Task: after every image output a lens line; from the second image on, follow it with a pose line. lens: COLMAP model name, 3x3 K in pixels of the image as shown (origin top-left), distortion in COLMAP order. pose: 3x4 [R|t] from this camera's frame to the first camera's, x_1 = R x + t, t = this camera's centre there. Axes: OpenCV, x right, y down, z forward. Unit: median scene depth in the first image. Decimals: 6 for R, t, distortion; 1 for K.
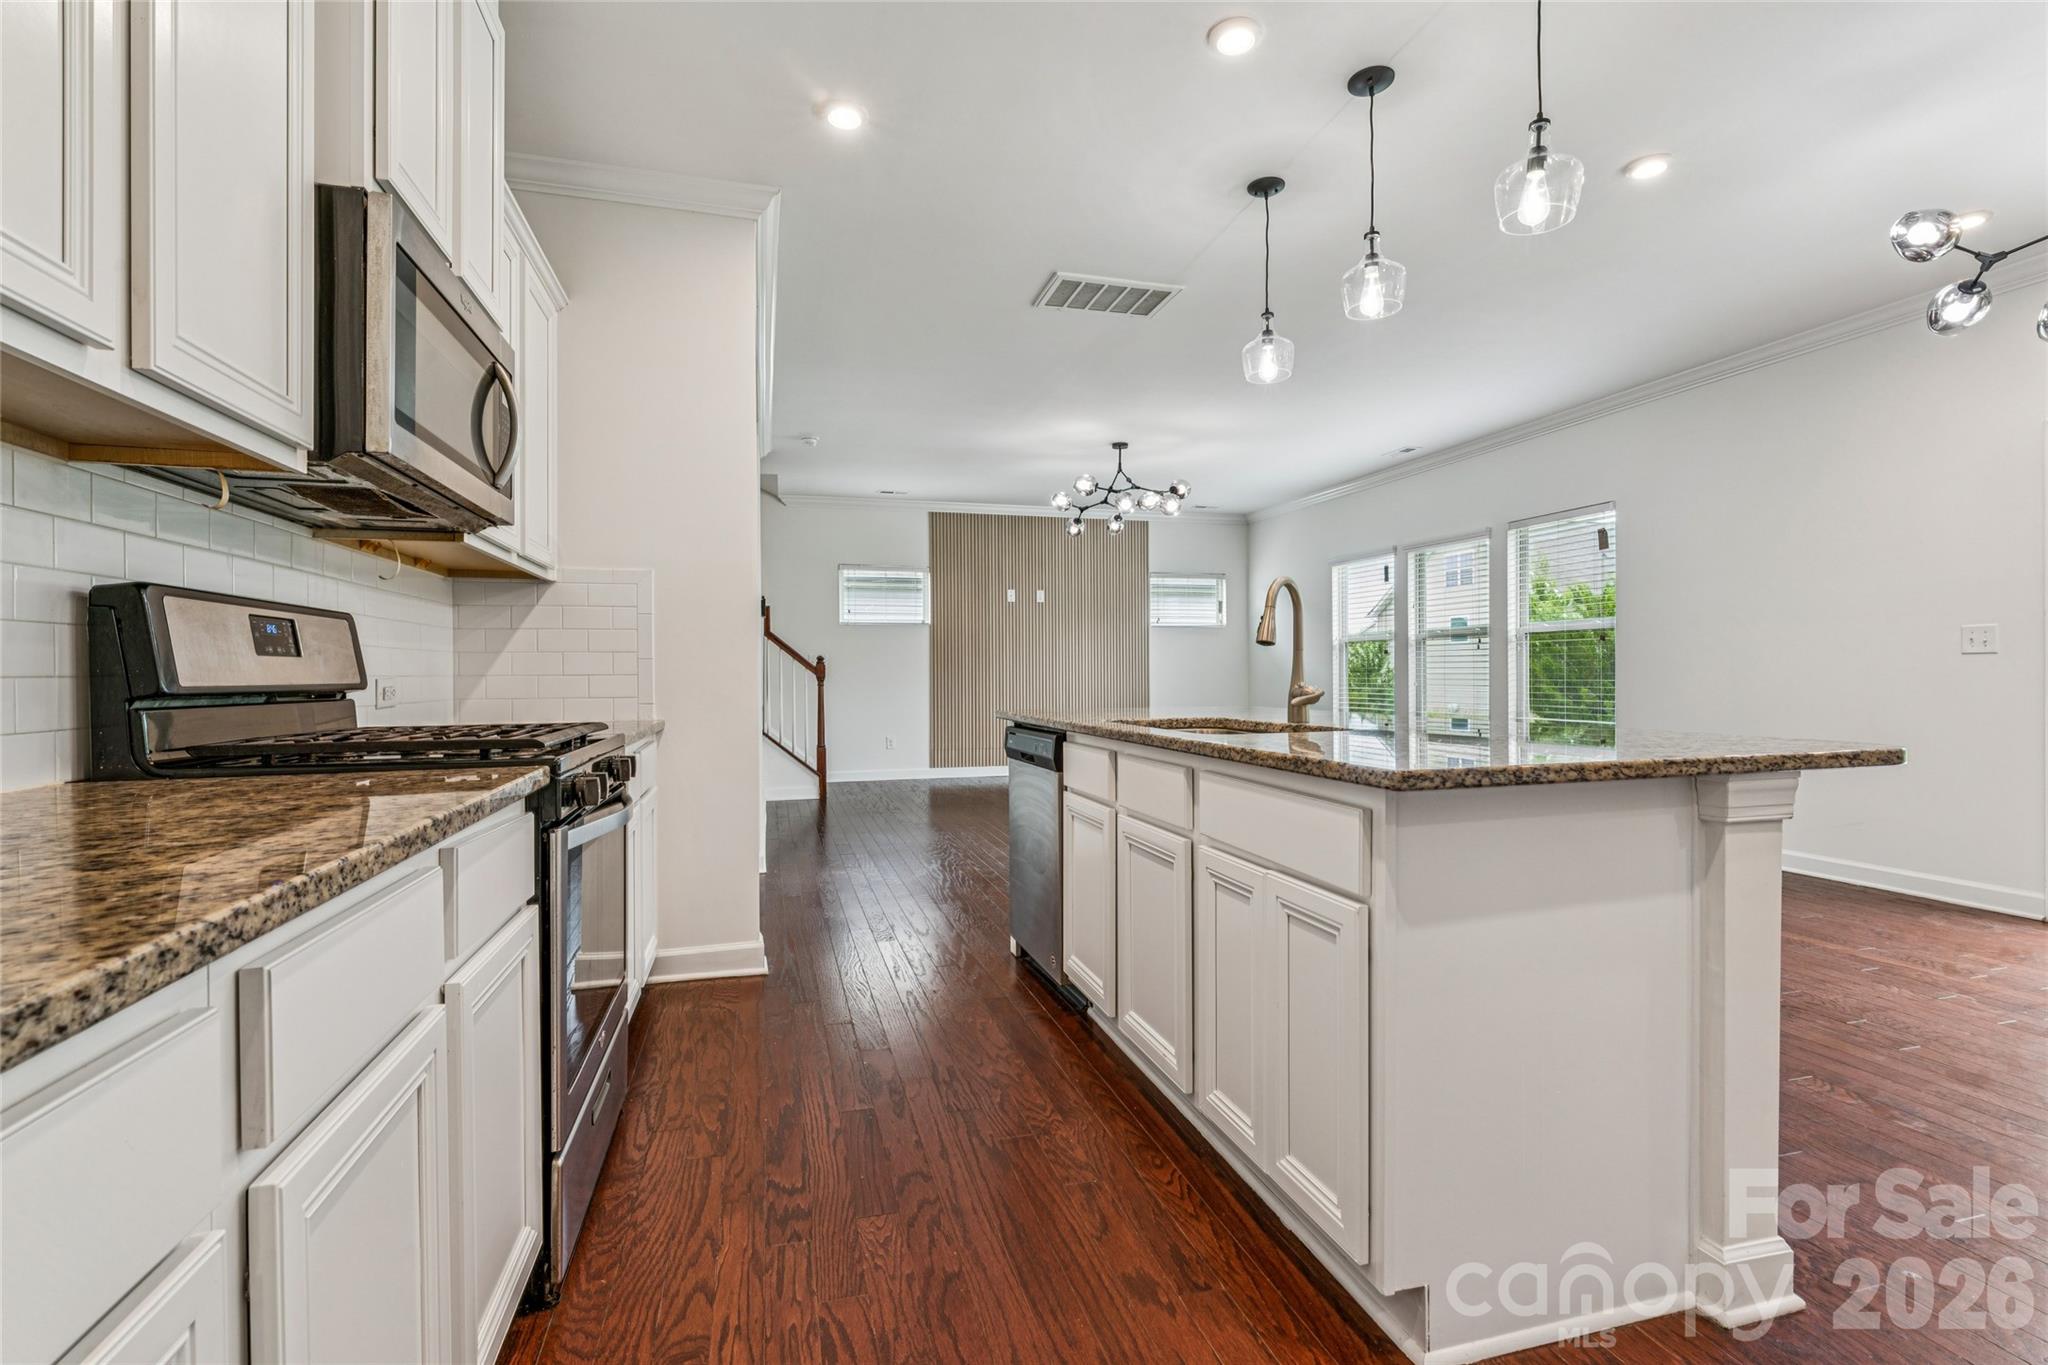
lens RADIAL K [[935.6, 0, 1027.0], [0, 935.6, 674.2], [0, 0, 1]] dist [-0.001483, 0.000052]
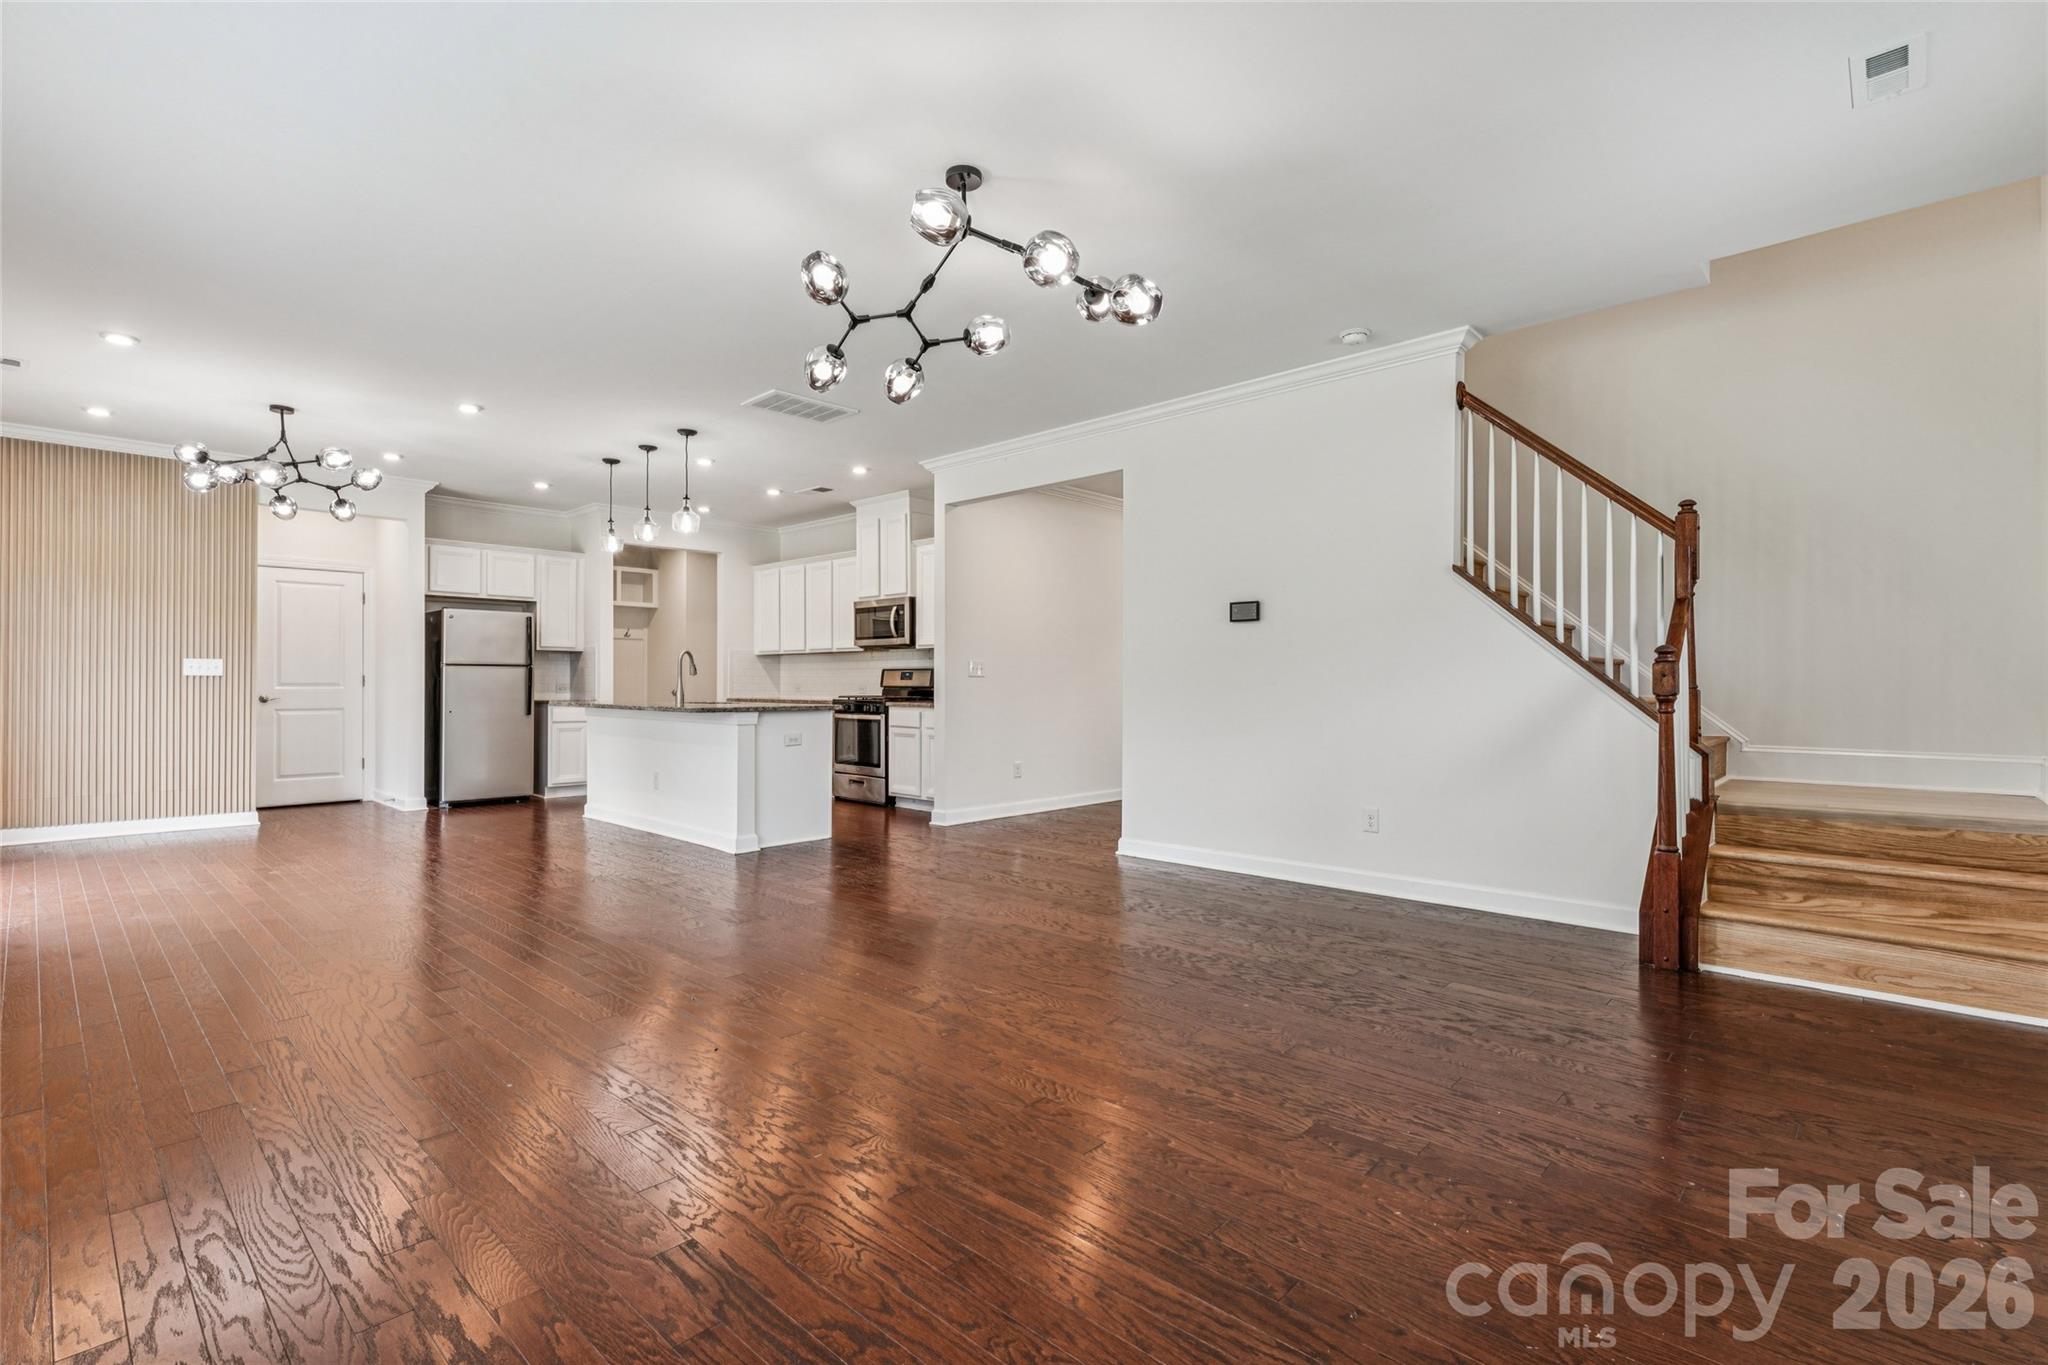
lens RADIAL K [[935.6, 0, 1027.0], [0, 935.6, 674.2], [0, 0, 1]] dist [-0.001483, 0.000052]
pose [[-0.855392, -0.001302, -0.517980, 0.265379], [0.002923, 0.999969, -0.007341, -0.002813], [0.517974, -0.007794, -0.855361, 1.220297]]
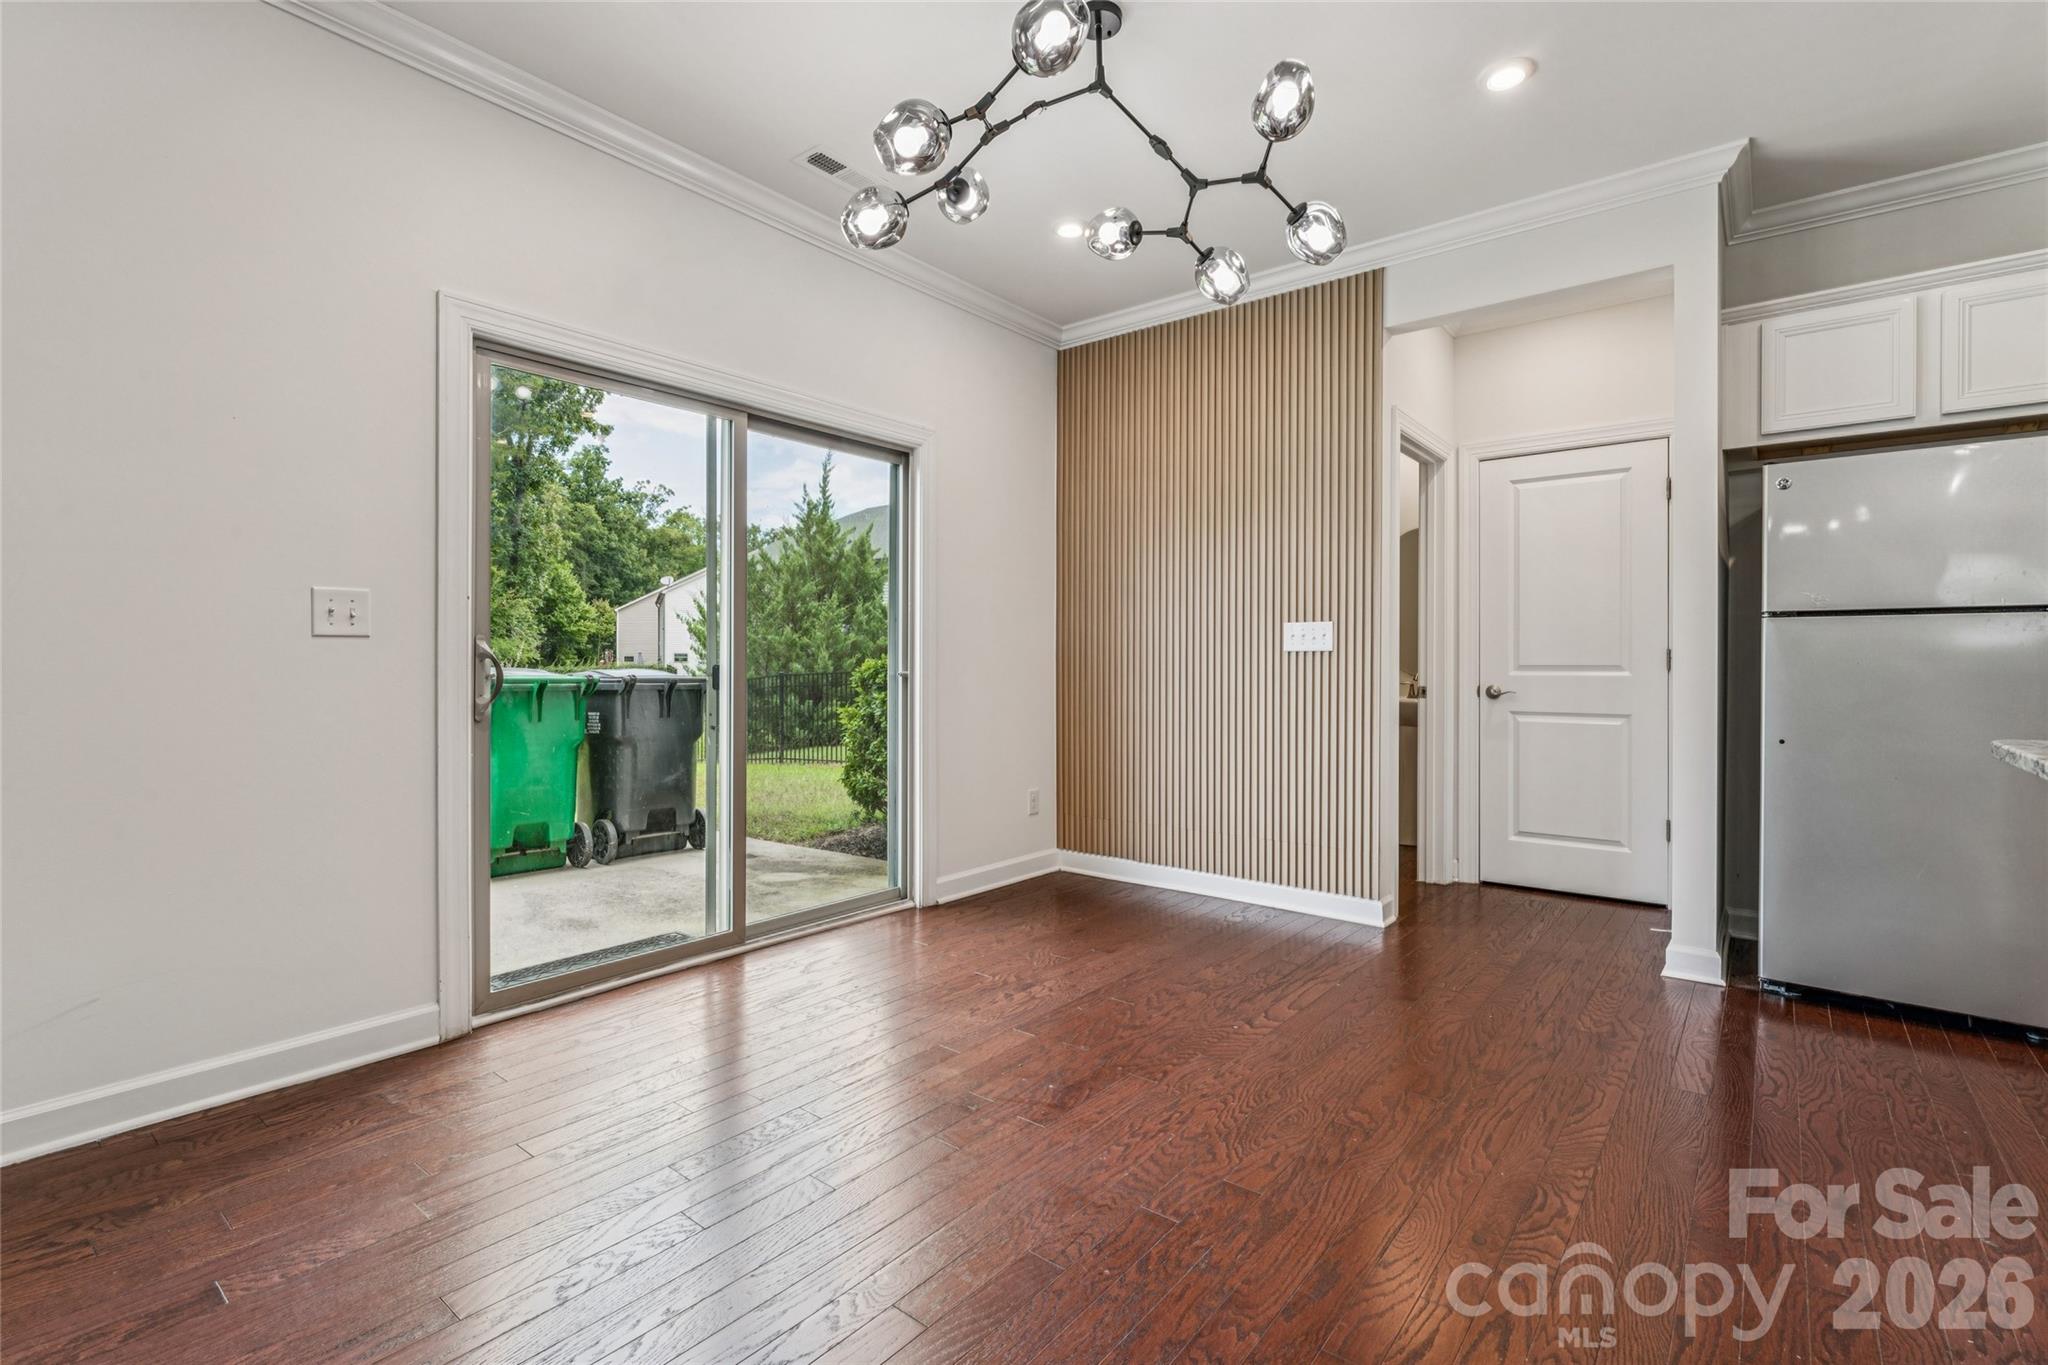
lens RADIAL K [[939.0, 0, 1025.7], [0, 939.0, 664.5], [0, 0, 1]] dist [0.001245, 0.000260]
pose [[-0.581359, 0.003639, 0.813639, 0.146225], [0.000970, 0.999992, -0.003779, -0.001109], [-0.813647, -0.001407, -0.581358, 0.511484]]
